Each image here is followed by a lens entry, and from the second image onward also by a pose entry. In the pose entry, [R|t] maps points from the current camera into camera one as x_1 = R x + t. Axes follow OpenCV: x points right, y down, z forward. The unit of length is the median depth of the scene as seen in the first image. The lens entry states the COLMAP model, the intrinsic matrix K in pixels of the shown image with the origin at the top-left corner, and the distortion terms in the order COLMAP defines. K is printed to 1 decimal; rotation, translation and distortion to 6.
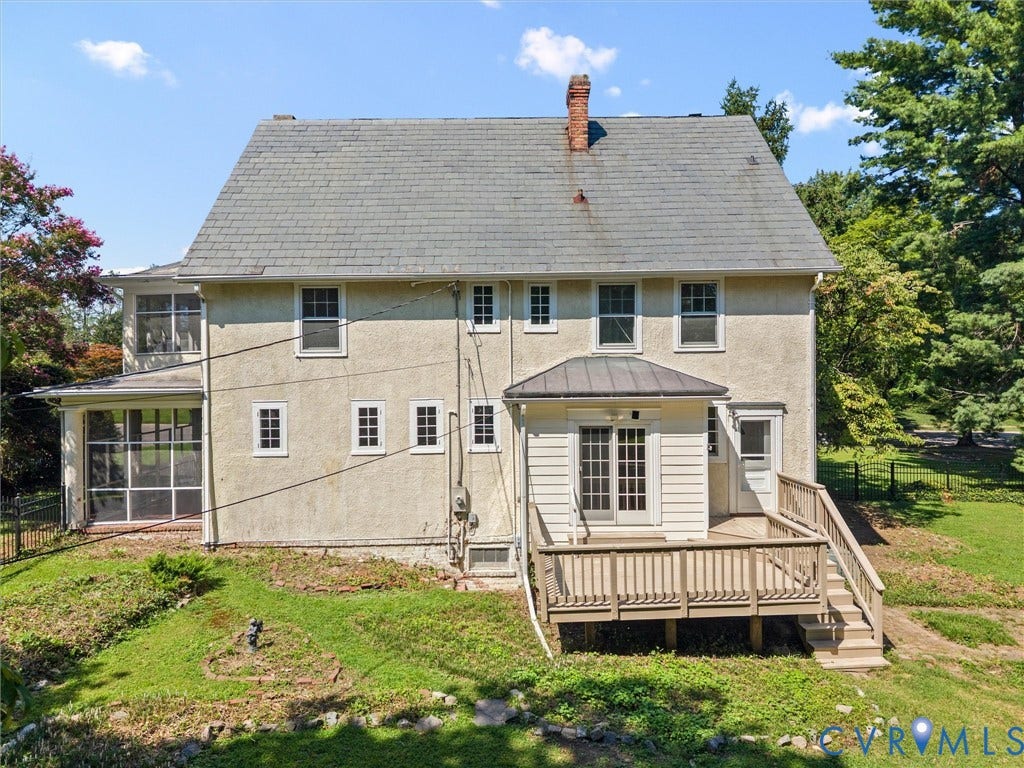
lens RADIAL K [[692.1, 0, 512.0], [0, 692.1, 384.0], [0, 0, 1]] dist [0.023897, -0.002880]
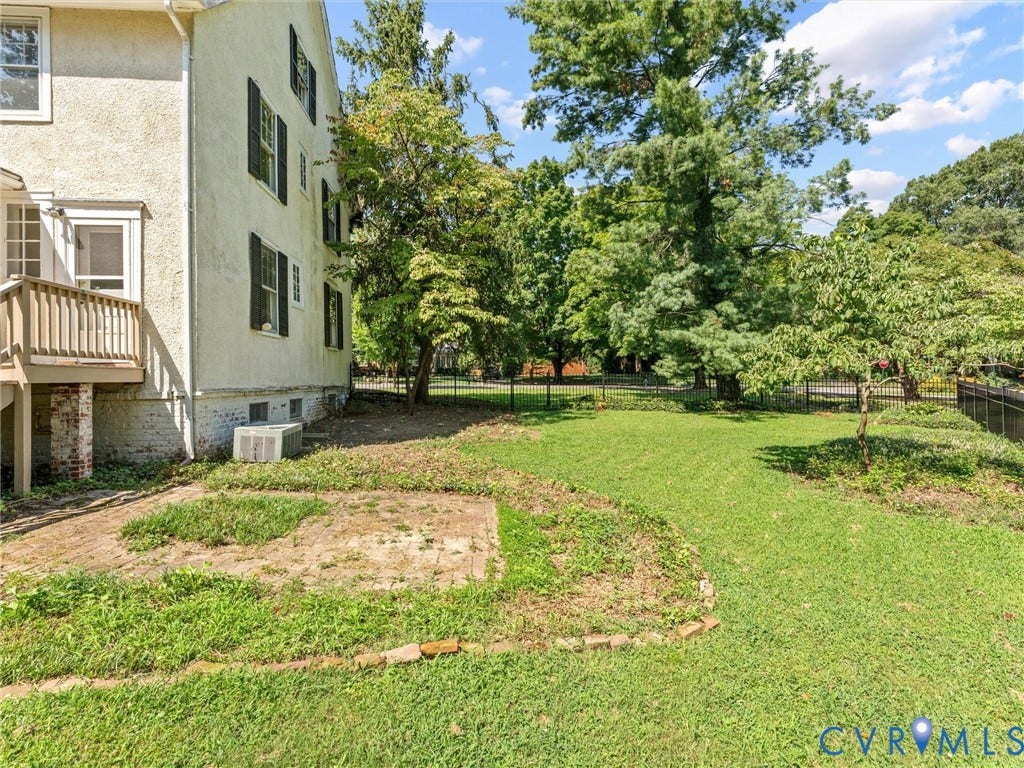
lens RADIAL K [[488.1, 0, 511.4], [0, 488.1, 371.0], [0, 0, 1]] dist [0.001016, 0.000696]
pose [[0.998250, 0.004199, 0.058994, 0.726879], [-0.003040, 0.999801, -0.019732, 0.202842], [-0.059065, 0.019518, 0.998063, 0.505437]]
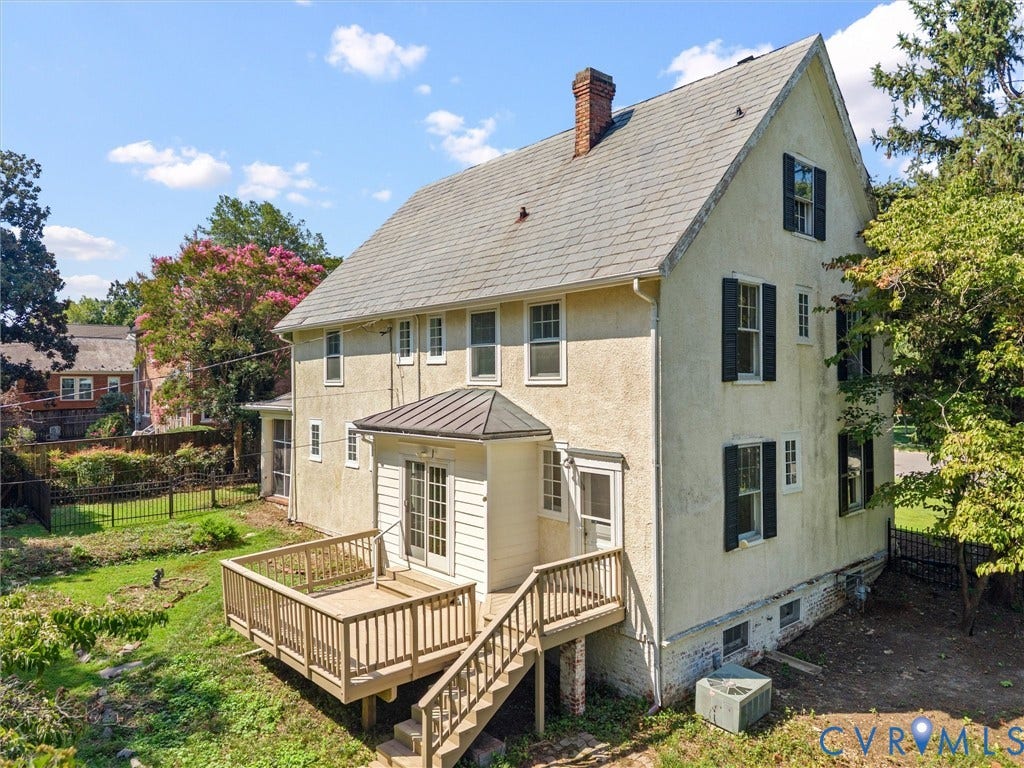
lens RADIAL K [[692.1, 0, 512.0], [0, 692.1, 384.0], [0, 0, 1]] dist [0.023897, -0.002880]
pose [[0.655350, 0.012071, -0.755229, 0.879632], [-0.011130, 0.999918, 0.006324, -0.053016], [0.755243, 0.004262, 0.655431, 0.420116]]
